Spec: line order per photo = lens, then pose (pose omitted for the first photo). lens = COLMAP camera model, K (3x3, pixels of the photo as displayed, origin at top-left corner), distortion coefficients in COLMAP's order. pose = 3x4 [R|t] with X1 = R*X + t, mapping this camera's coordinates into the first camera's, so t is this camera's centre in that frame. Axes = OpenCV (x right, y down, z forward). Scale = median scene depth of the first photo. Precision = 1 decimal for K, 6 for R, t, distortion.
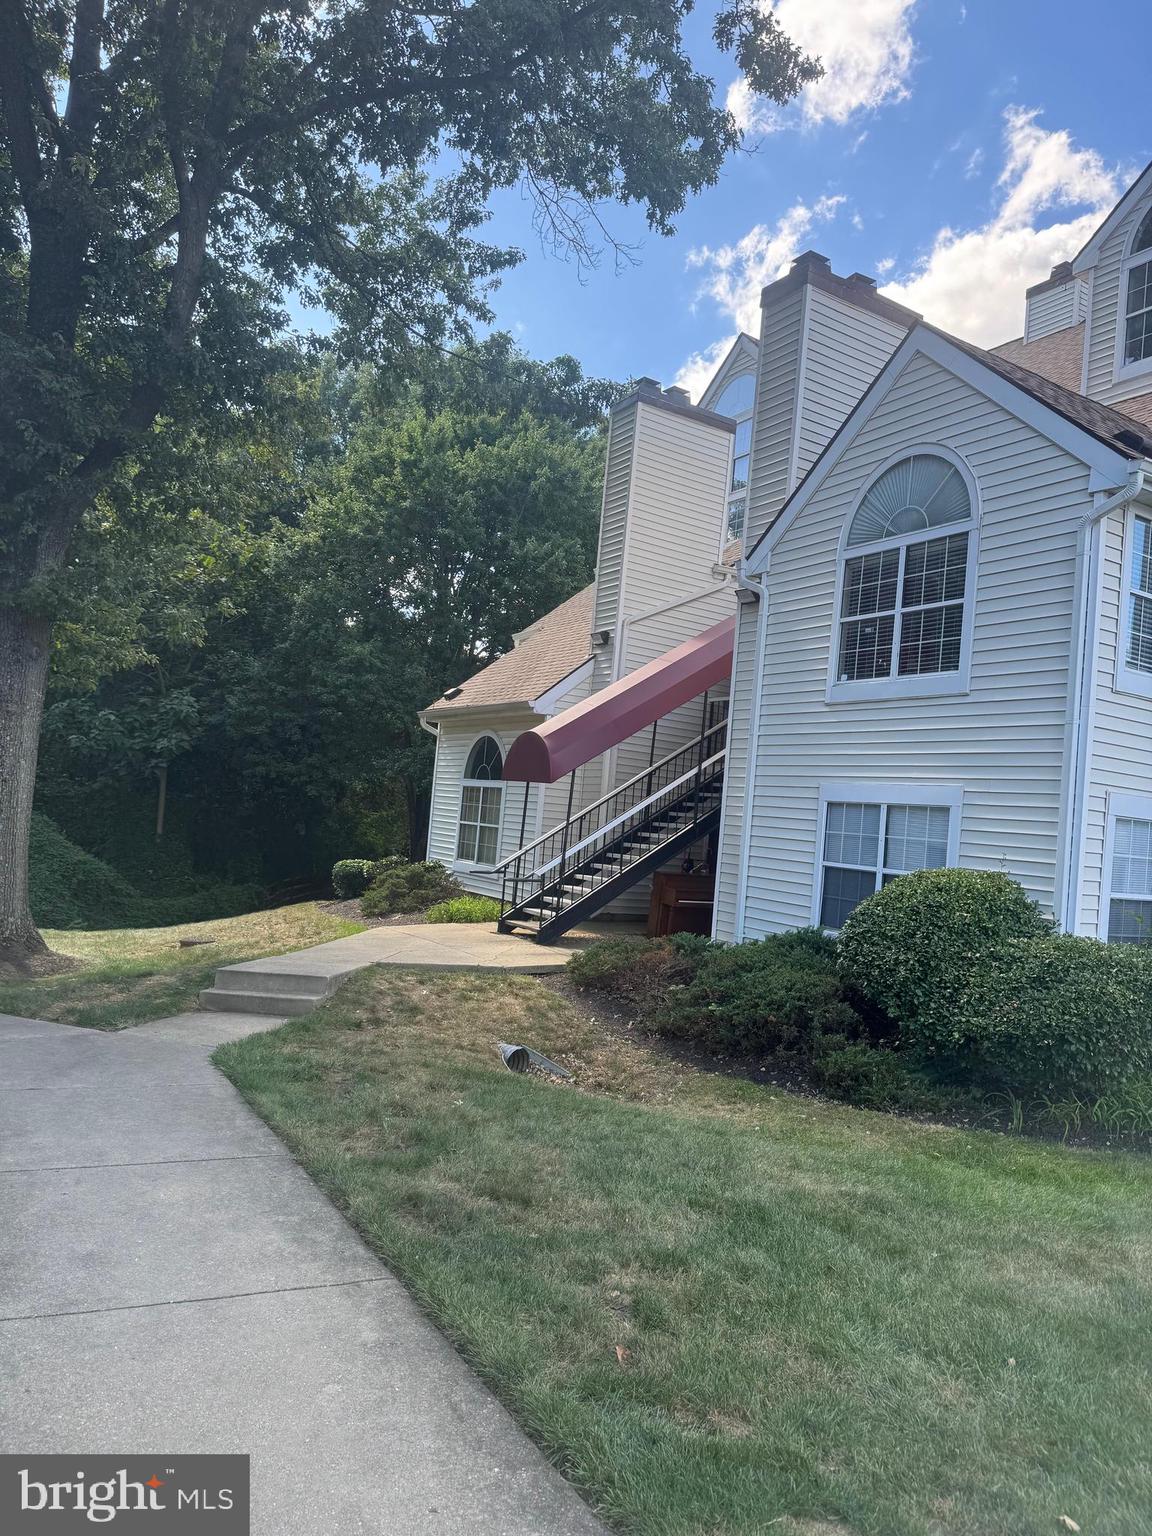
lens RADIAL K [[1081.4, 0, 579.0], [0, 1081.4, 773.9], [0, 0, 1]] dist [0.085202, -0.106035]
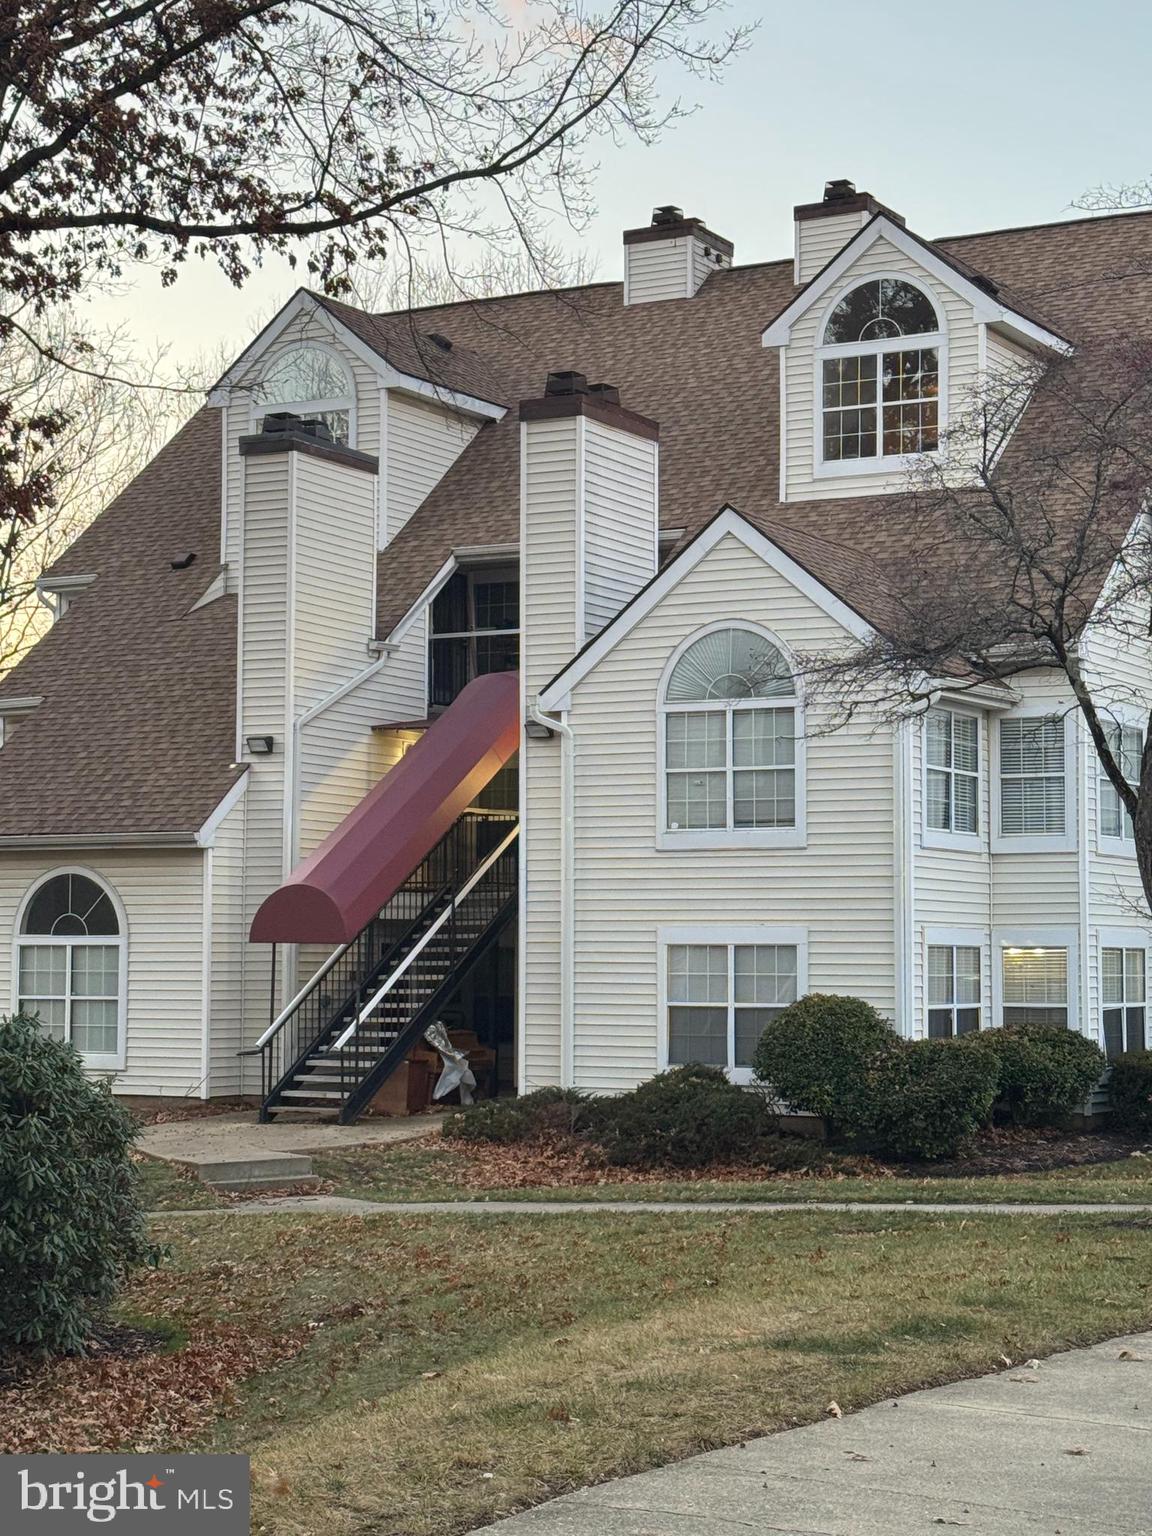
lens RADIAL K [[2814.2, 0, 576.0], [0, 2814.2, 768.0], [0, 0, 1]] dist [0.034521, 0.028586]
pose [[0.866800, -0.050452, 0.496097, -1.190142], [0.051018, 0.998621, 0.012416, -0.183466], [-0.496039, 0.014548, 0.868178, -1.320336]]
